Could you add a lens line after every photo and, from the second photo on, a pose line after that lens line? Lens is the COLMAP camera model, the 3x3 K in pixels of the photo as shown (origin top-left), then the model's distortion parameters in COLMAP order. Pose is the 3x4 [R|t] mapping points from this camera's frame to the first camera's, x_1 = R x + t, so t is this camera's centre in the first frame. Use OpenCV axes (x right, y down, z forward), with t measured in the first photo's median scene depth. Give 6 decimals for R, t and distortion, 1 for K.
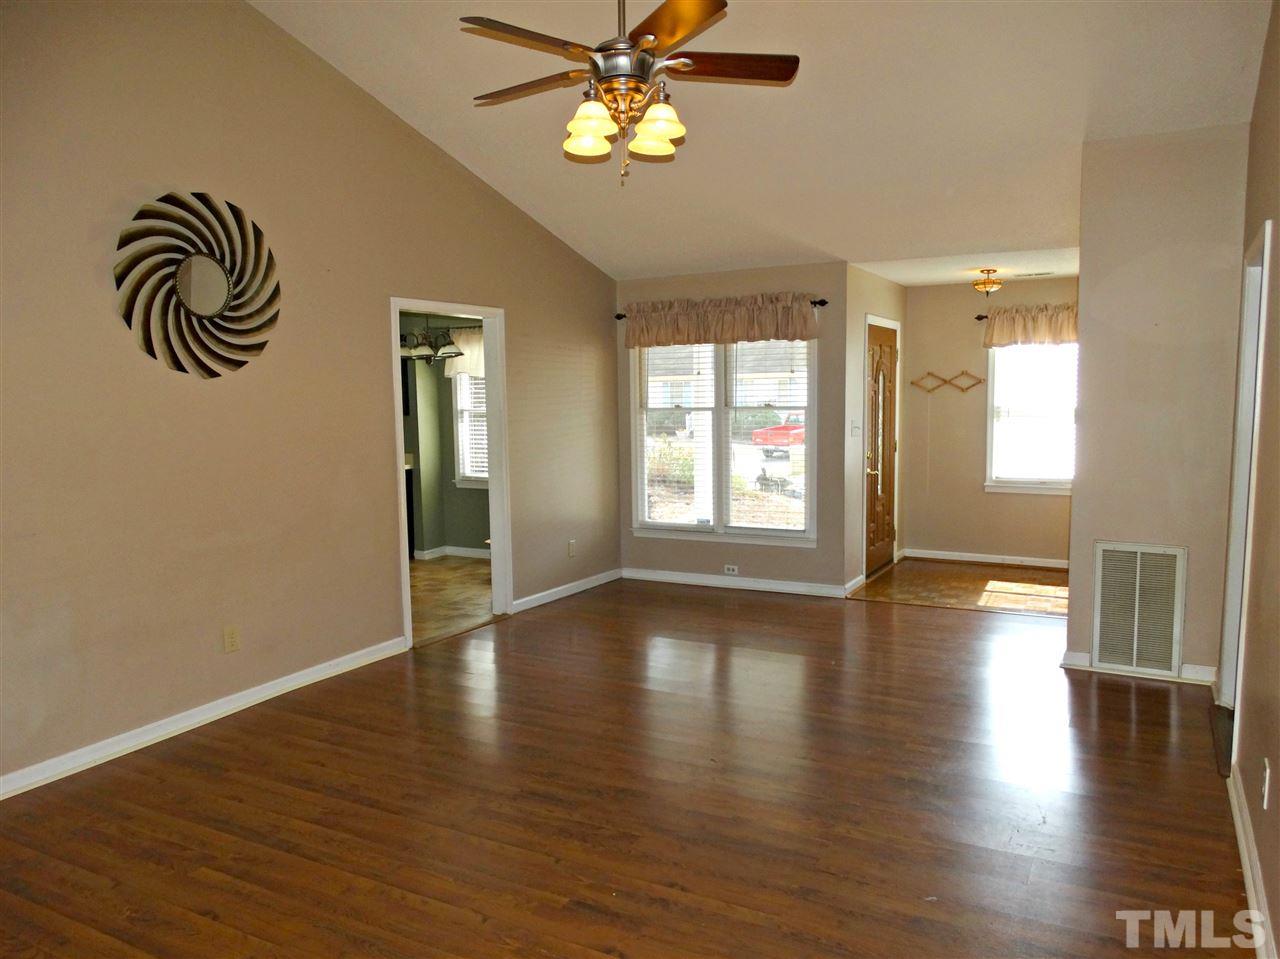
lens RADIAL K [[930.5, 0, 640.0], [0, 930.5, 479.5], [0, 0, 1]] dist [-0.001043, 0.004995]
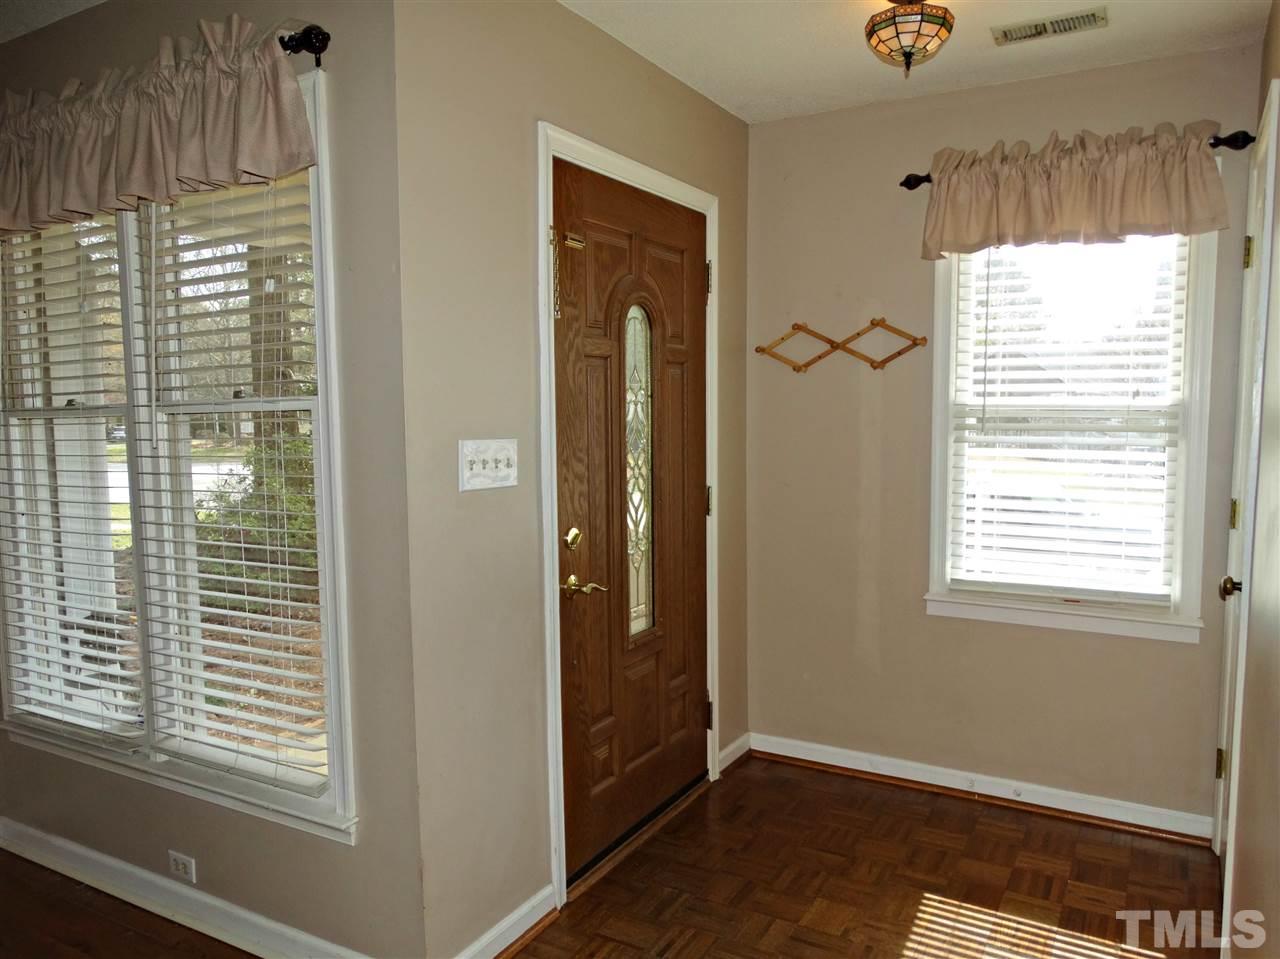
lens RADIAL K [[930.5, 0, 640.0], [0, 930.5, 479.5], [0, 0, 1]] dist [-0.001043, 0.004995]
pose [[0.999927, 0.002995, -0.011692, 0.251179], [-0.003024, 0.999992, -0.002421, -0.044574], [0.011685, 0.002457, 0.999929, 0.594434]]
